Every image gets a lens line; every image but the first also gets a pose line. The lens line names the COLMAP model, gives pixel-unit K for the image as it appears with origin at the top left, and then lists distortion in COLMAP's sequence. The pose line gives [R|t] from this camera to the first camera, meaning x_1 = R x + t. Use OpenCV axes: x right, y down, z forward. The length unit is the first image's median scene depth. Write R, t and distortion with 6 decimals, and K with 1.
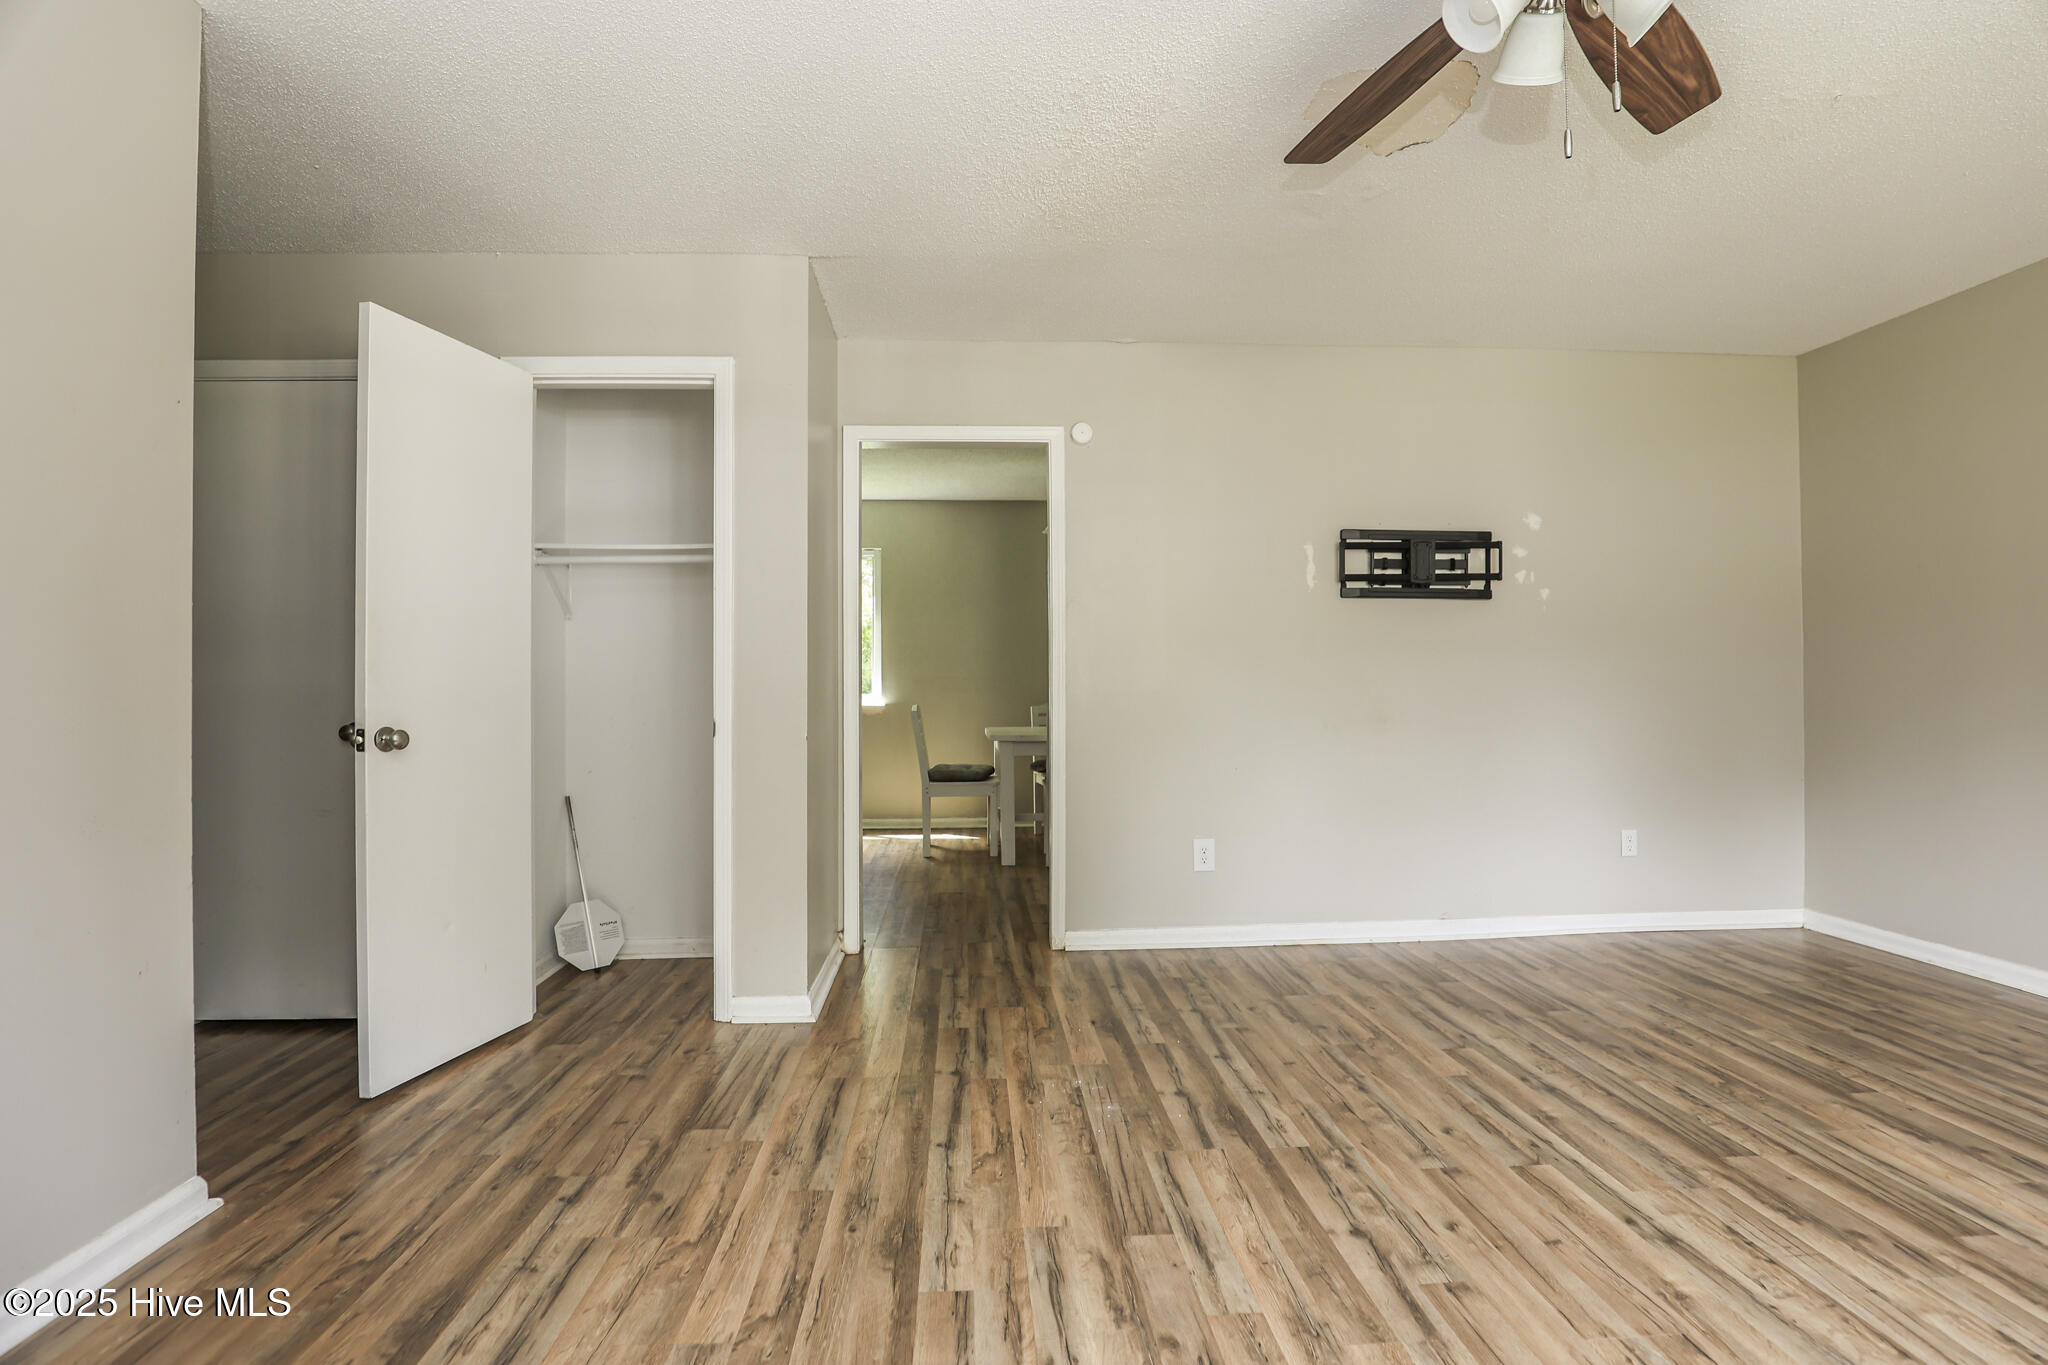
lens RADIAL K [[975.6, 0, 1024.0], [0, 975.6, 682.5], [0, 0, 1]] dist [-0.036149, 0.008178]
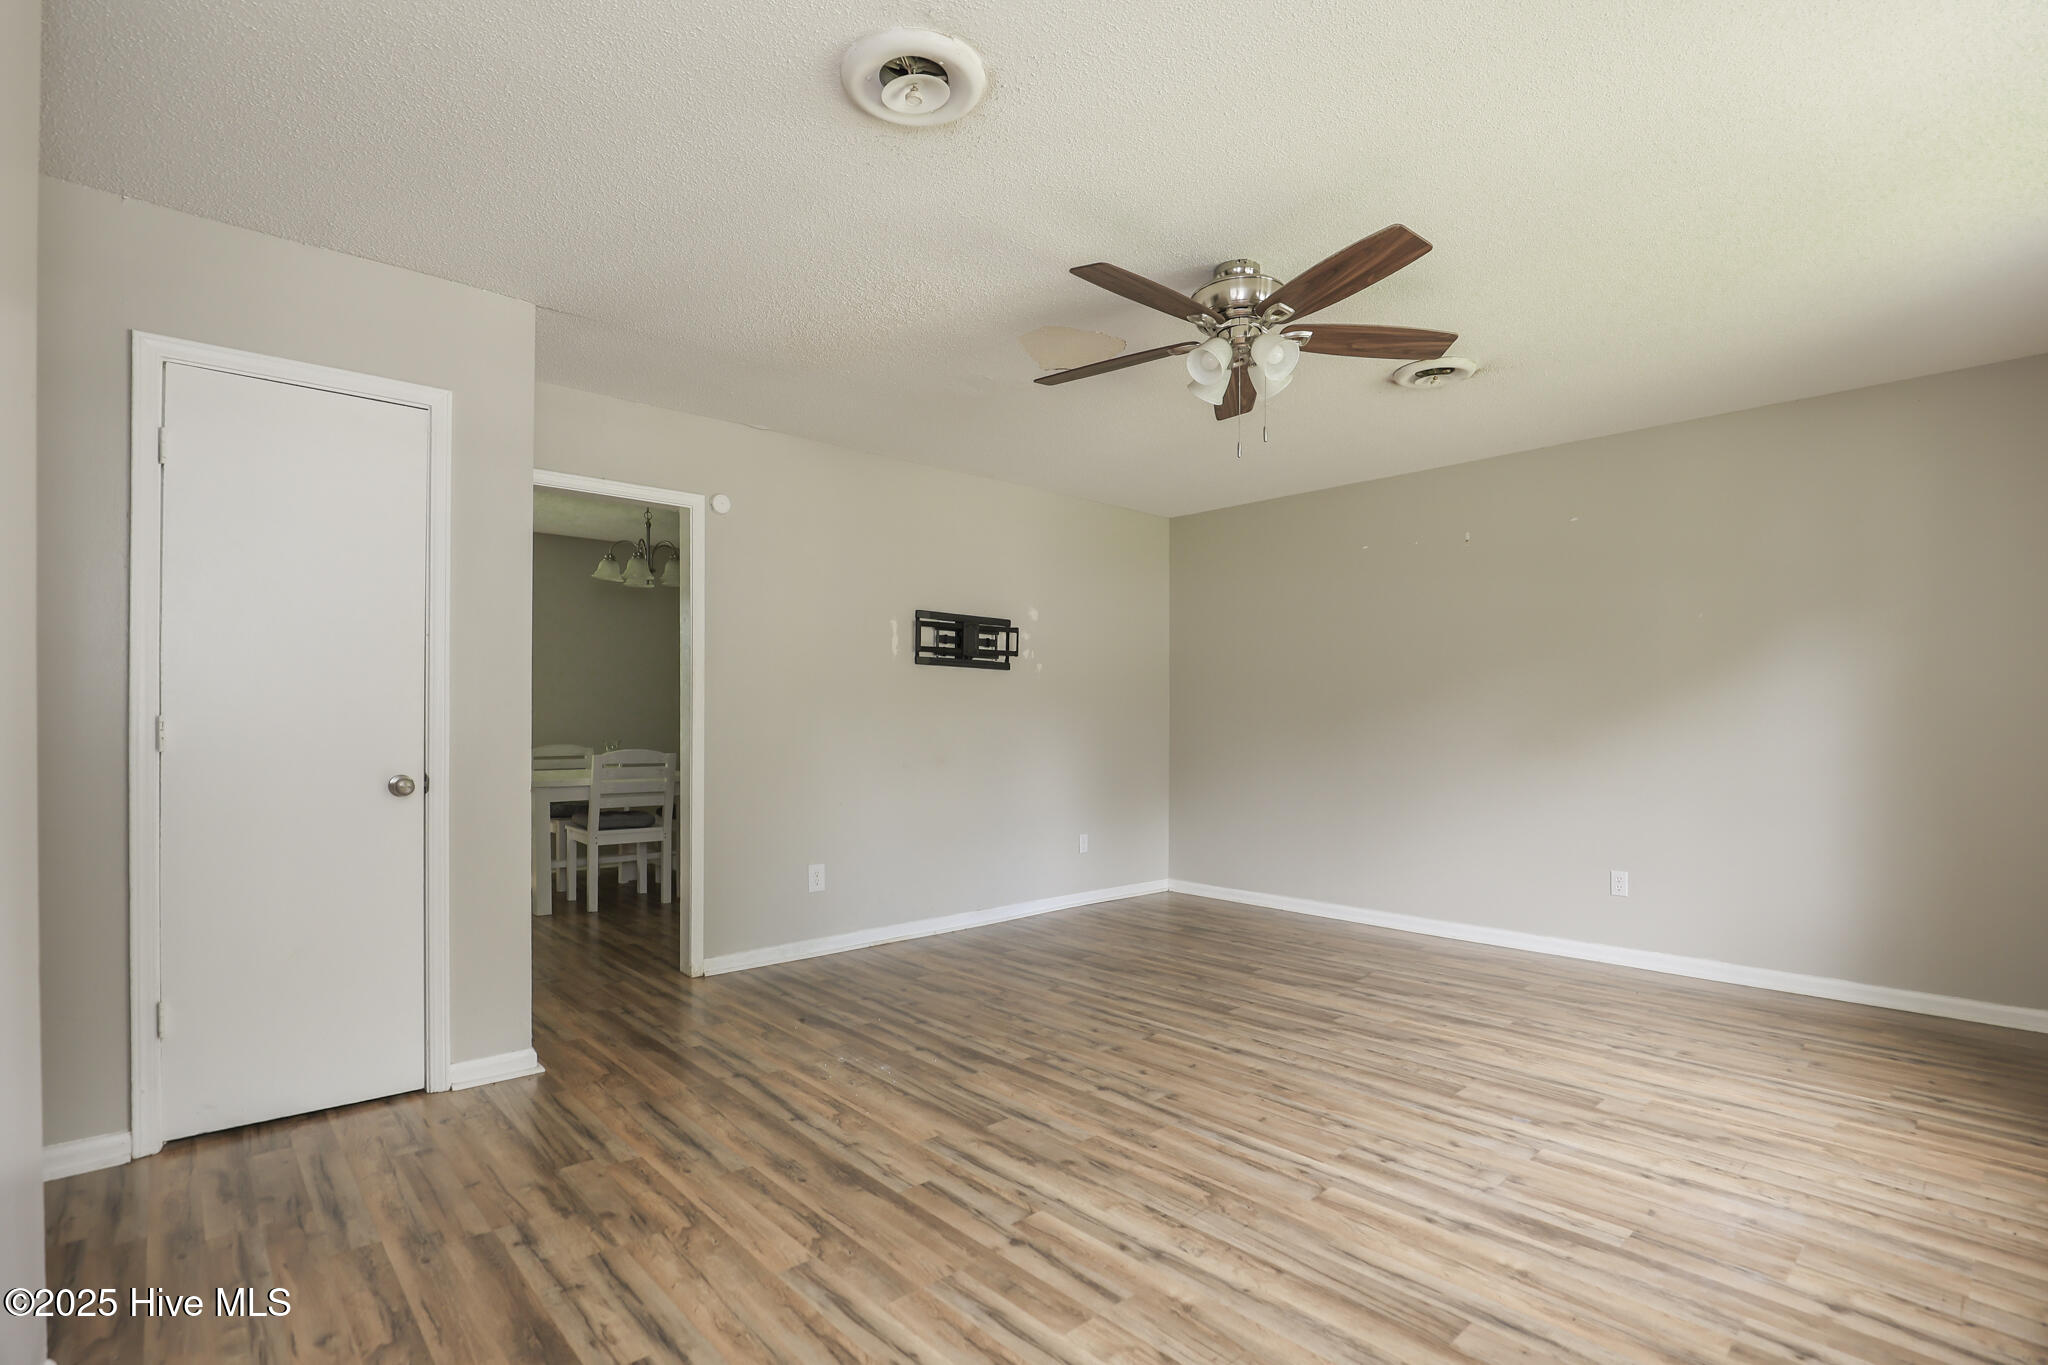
lens RADIAL K [[996.5, 0, 1022.8], [0, 996.5, 730.0], [0, 0, 1]] dist [-0.025602, -0.000241]
pose [[0.767885, 0.002349, 0.640583, -0.586723], [-0.011708, 0.999878, 0.010369, -0.025299], [-0.640481, -0.015463, 0.767819, -0.120221]]
